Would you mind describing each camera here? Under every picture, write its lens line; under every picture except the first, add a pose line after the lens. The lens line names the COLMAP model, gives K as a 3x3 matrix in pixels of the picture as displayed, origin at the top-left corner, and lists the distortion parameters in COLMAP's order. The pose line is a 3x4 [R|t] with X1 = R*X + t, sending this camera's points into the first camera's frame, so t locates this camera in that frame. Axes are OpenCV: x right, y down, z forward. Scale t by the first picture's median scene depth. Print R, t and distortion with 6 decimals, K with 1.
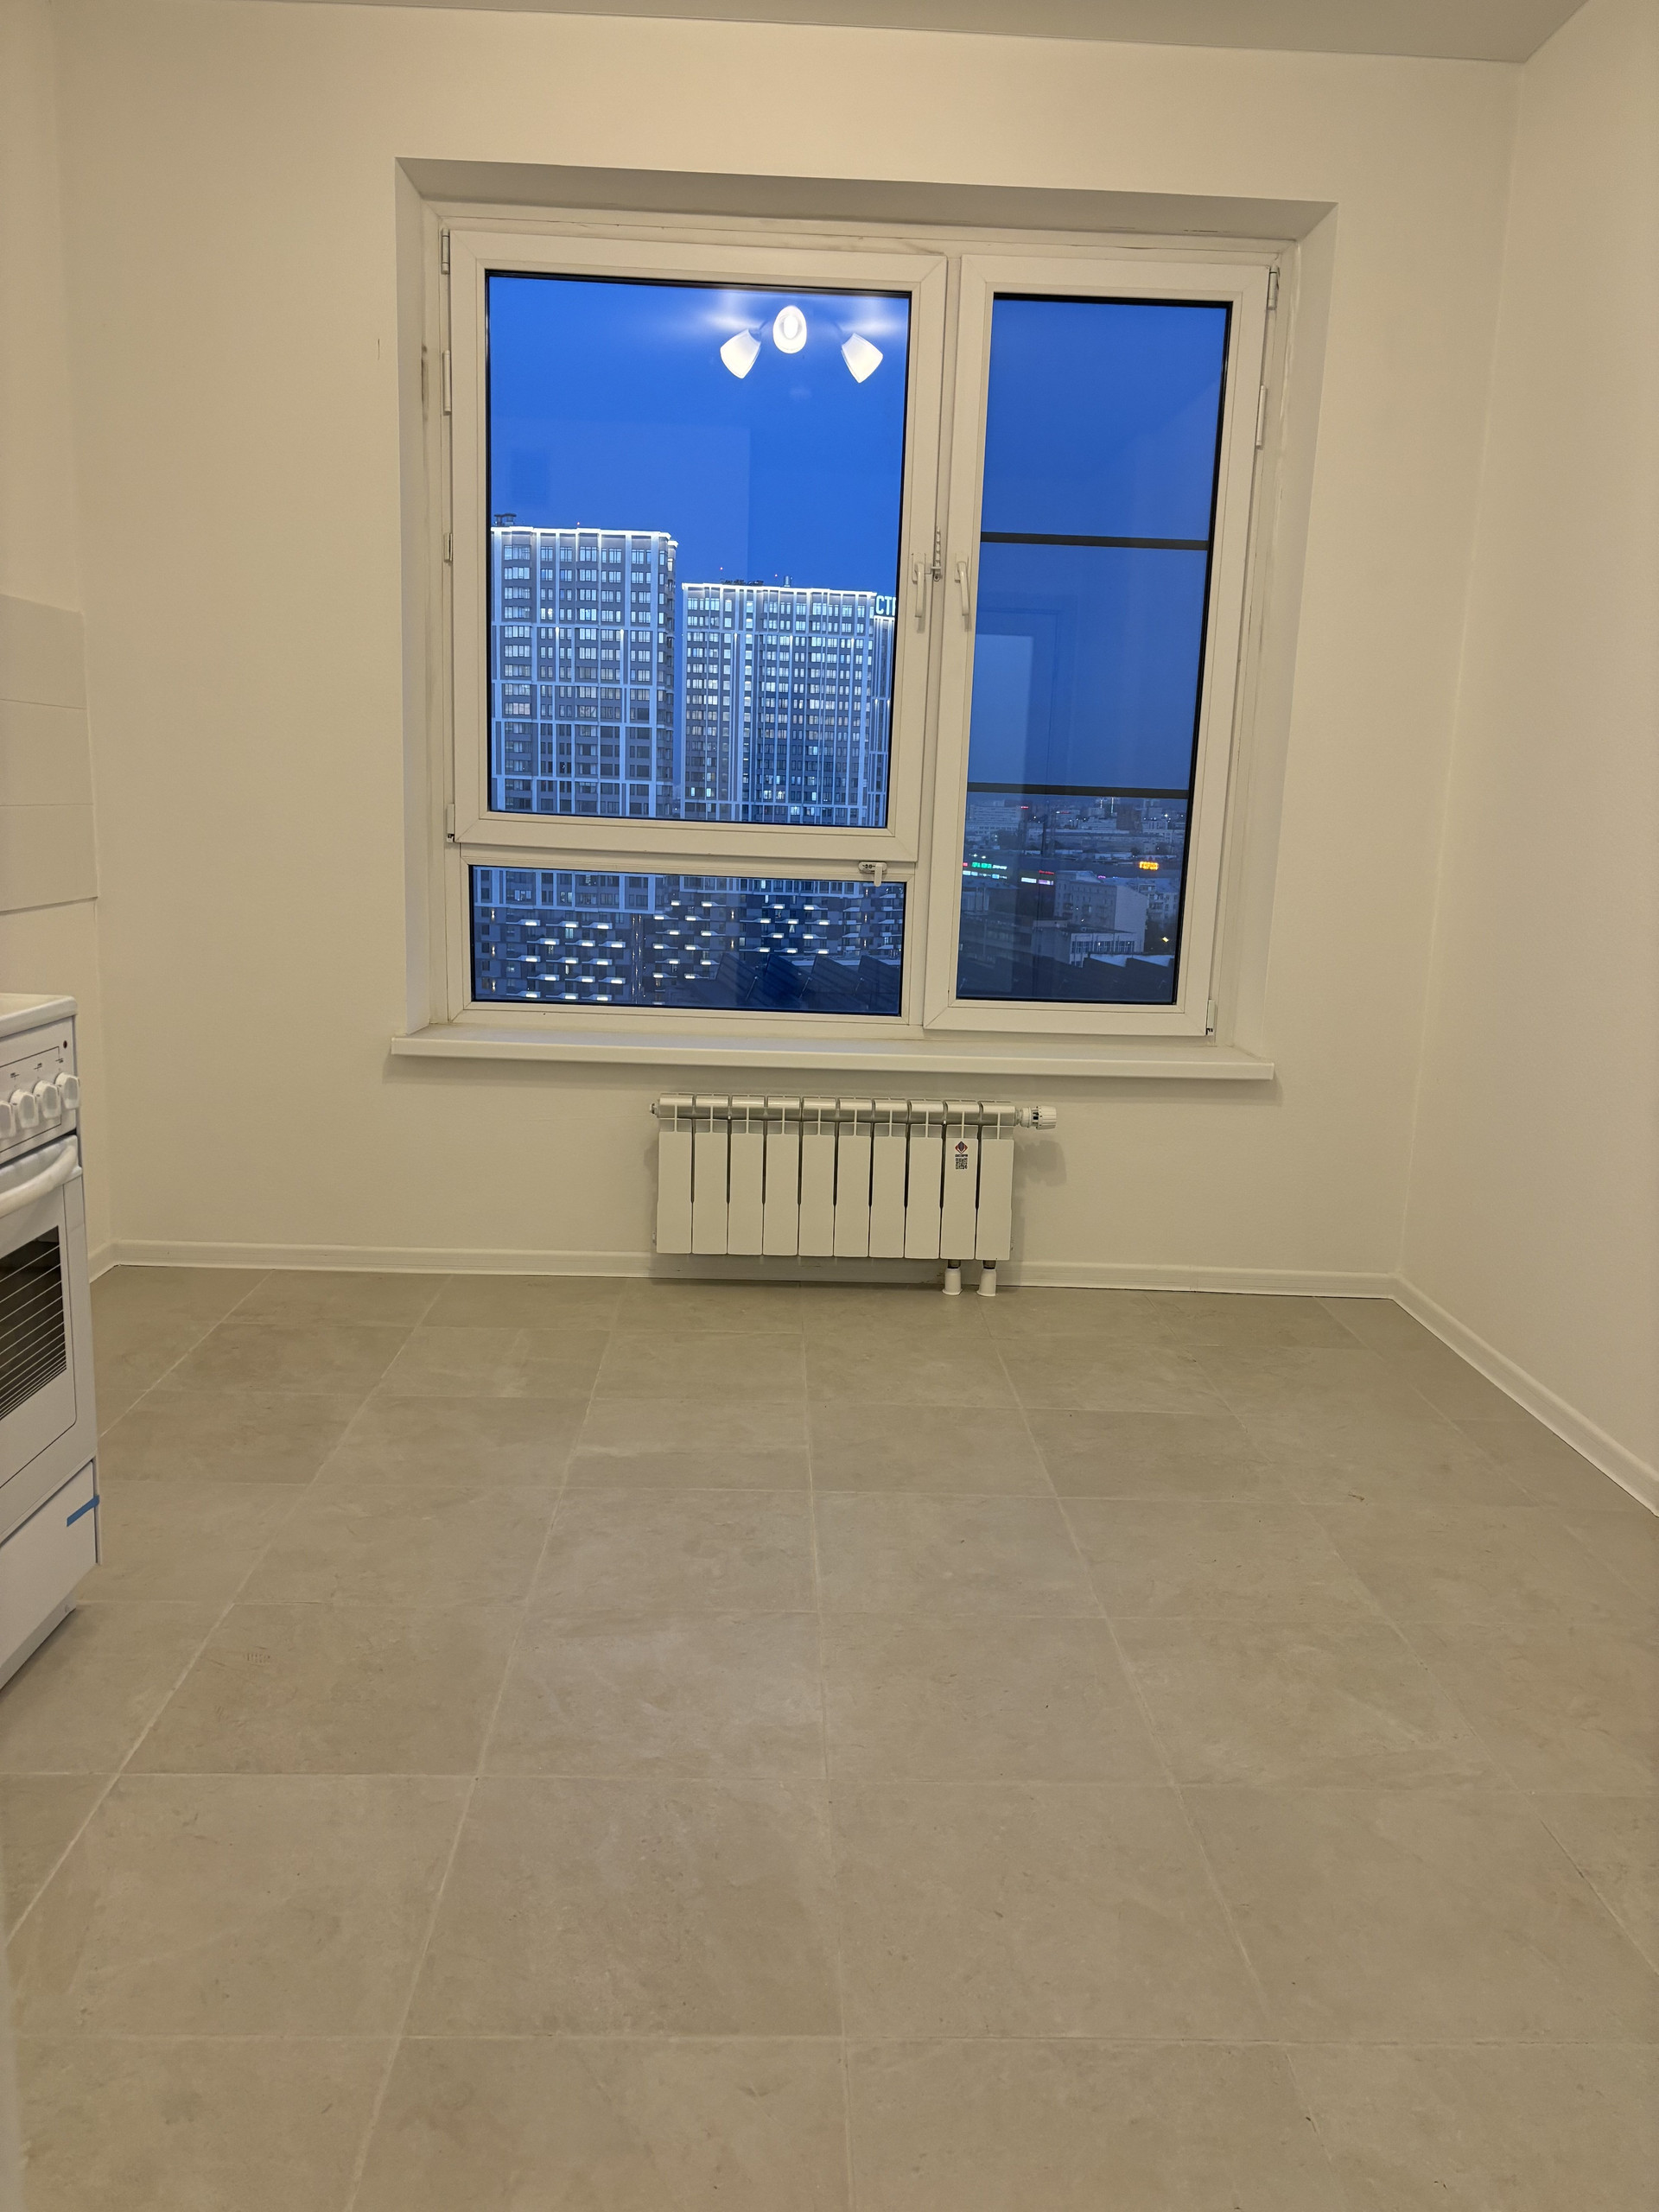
lens RADIAL K [[1672.5, 0, 837.7], [0, 1672.5, 1124.7], [0, 0, 1]] dist [0.050305, -0.050020]
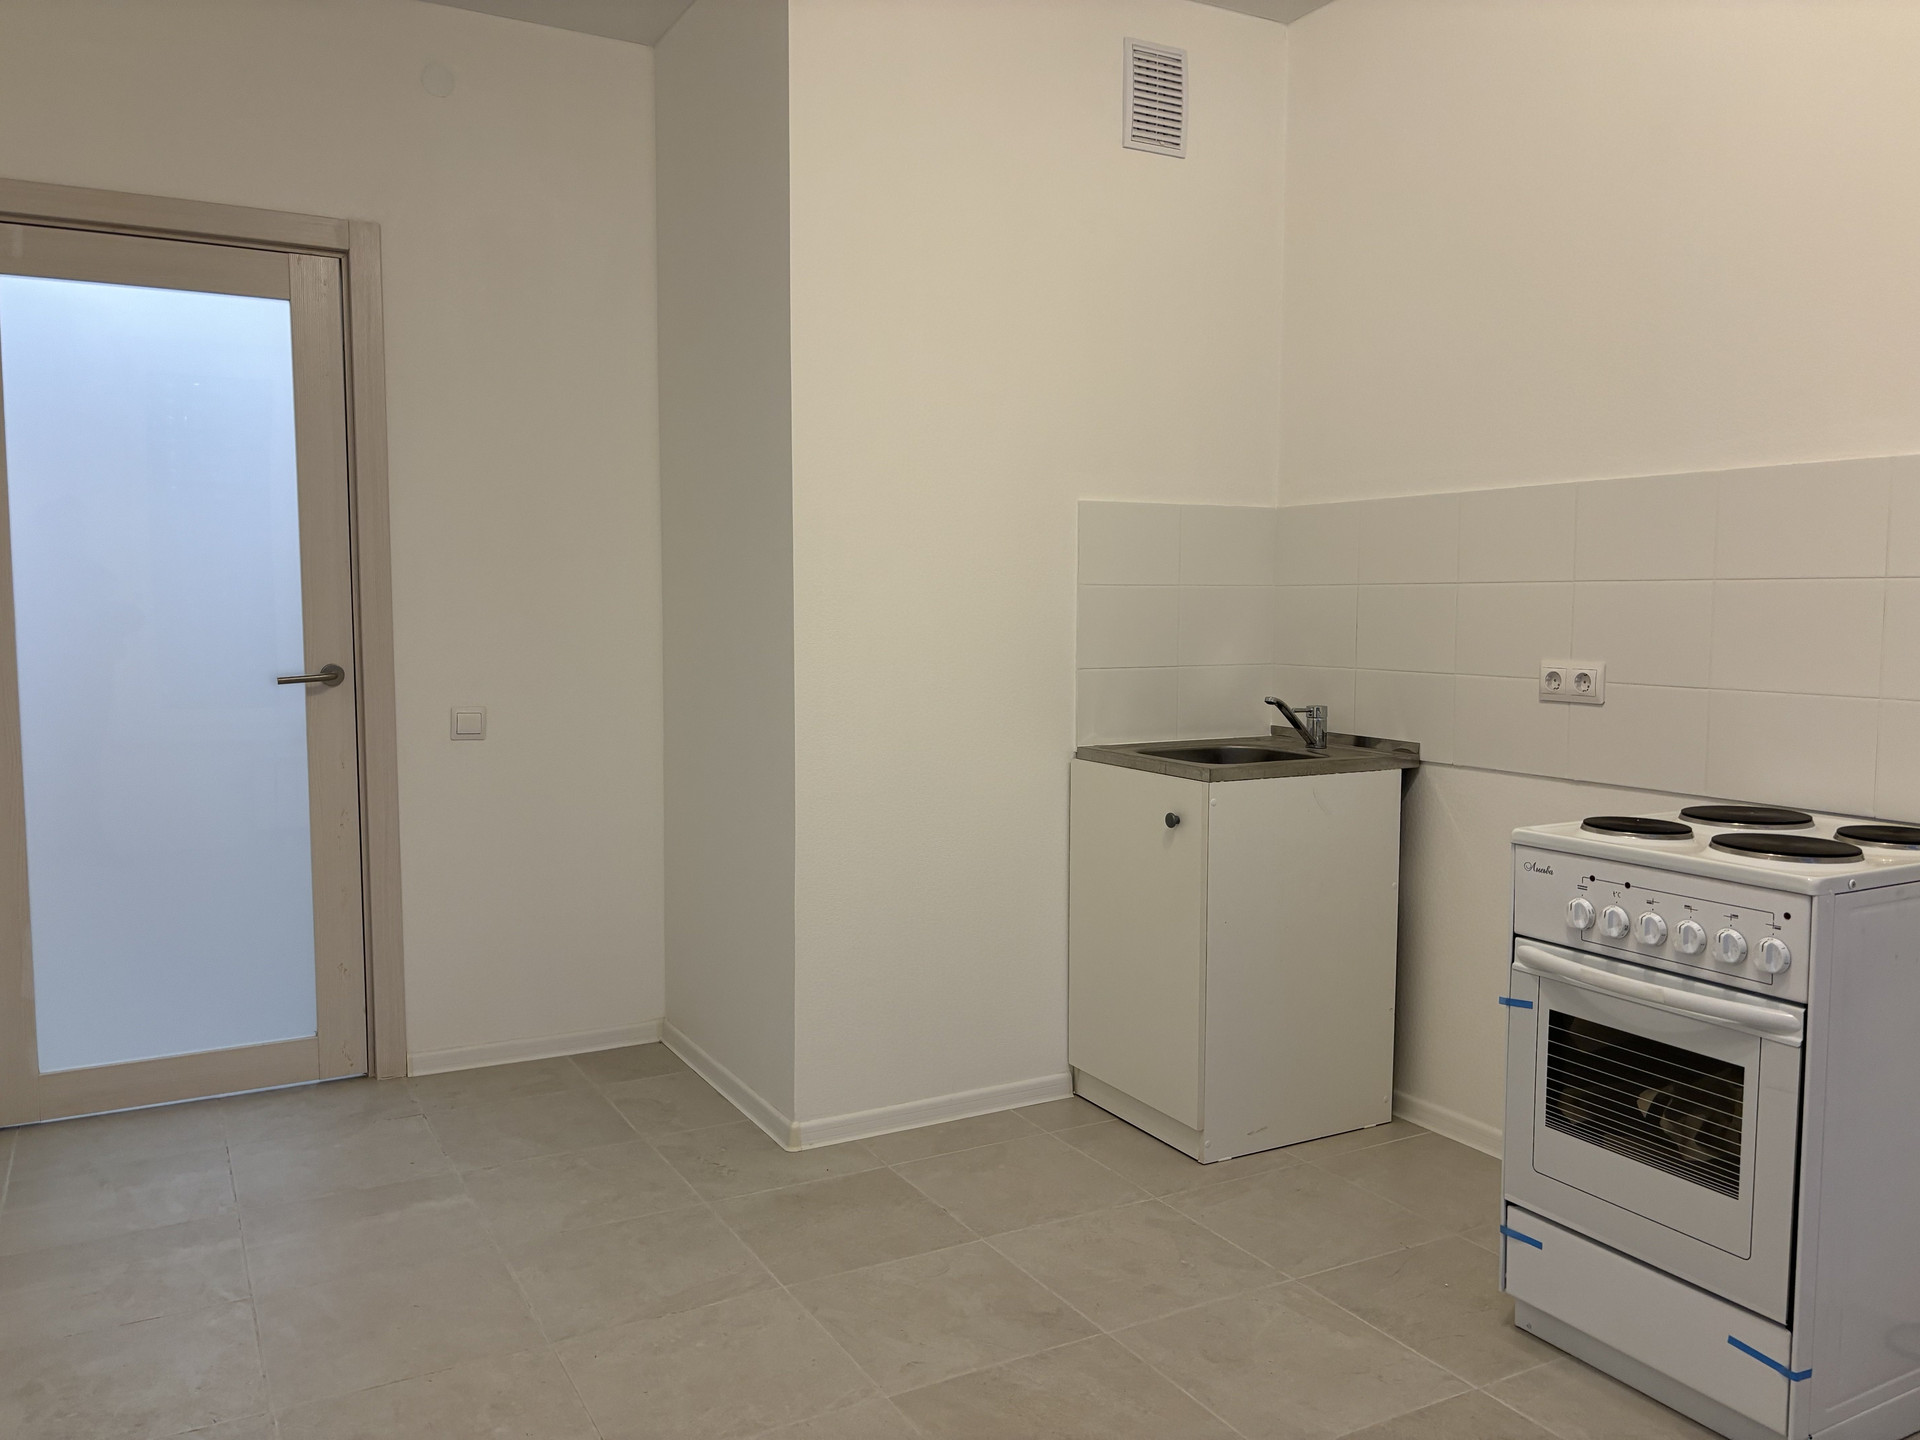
lens RADIAL K [[1451.8, 0, 947.8], [0, 1451.8, 723.5], [0, 0, 1]] dist [0.050305, -0.050020]
pose [[-0.892696, 0.002975, -0.450649, 0.244060], [-0.116030, 0.964748, 0.236215, -0.180677], [0.435466, 0.263157, -0.860882, 0.859386]]
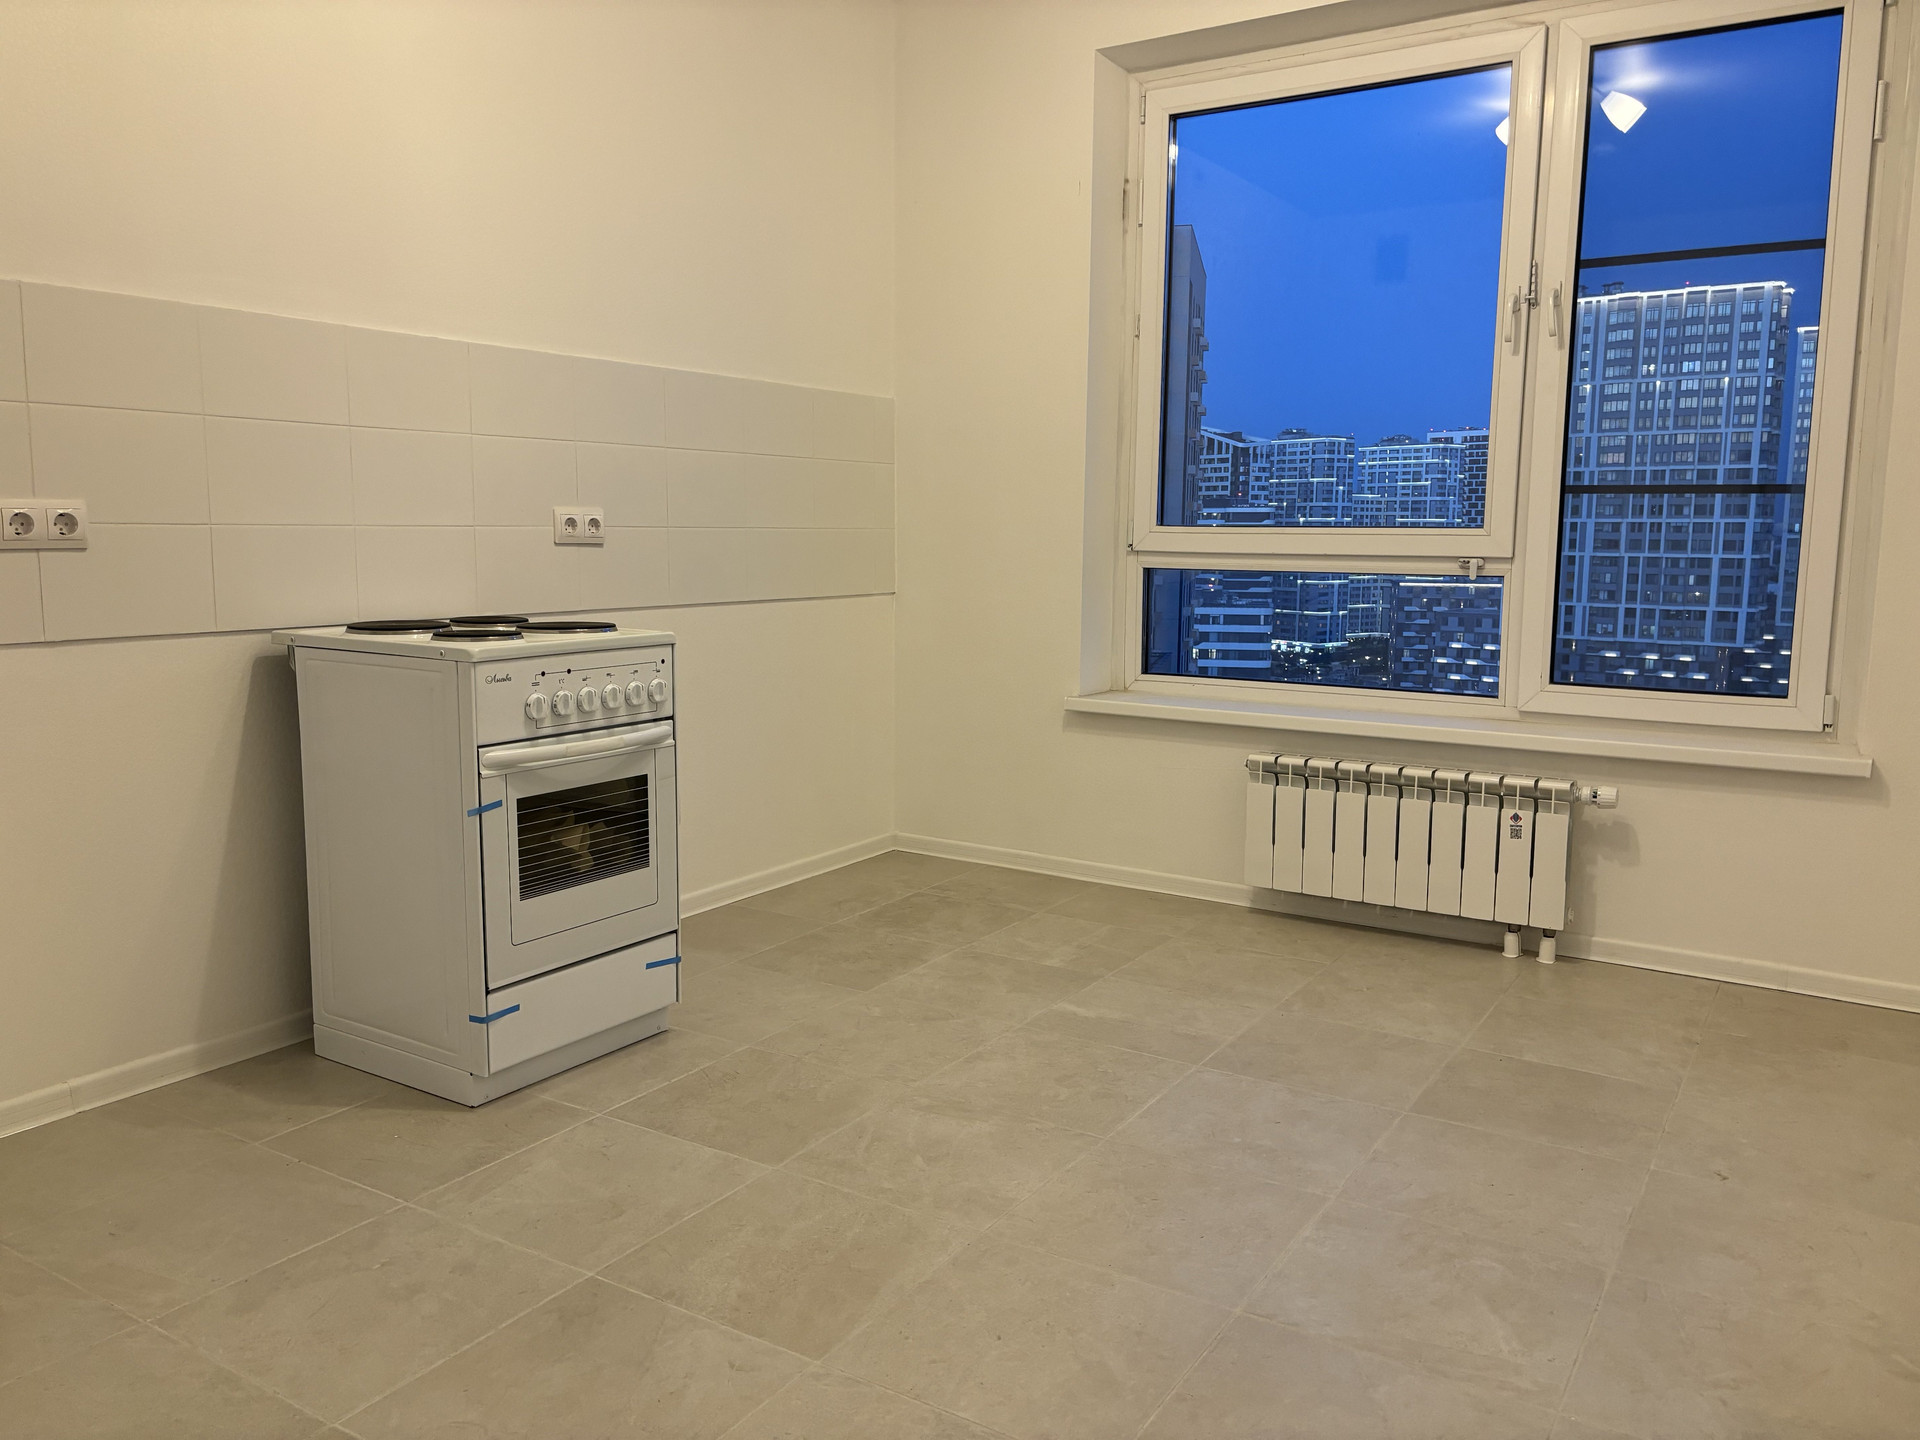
lens RADIAL K [[1451.8, 0, 955.7], [0, 1451.8, 716.9], [0, 0, 1]] dist [0.050305, -0.050020]
pose [[0.824672, 0.047071, -0.563650, 0.307862], [-0.088637, 0.994974, -0.046592, 0.024963], [0.558623, 0.088383, 0.824699, 0.012470]]
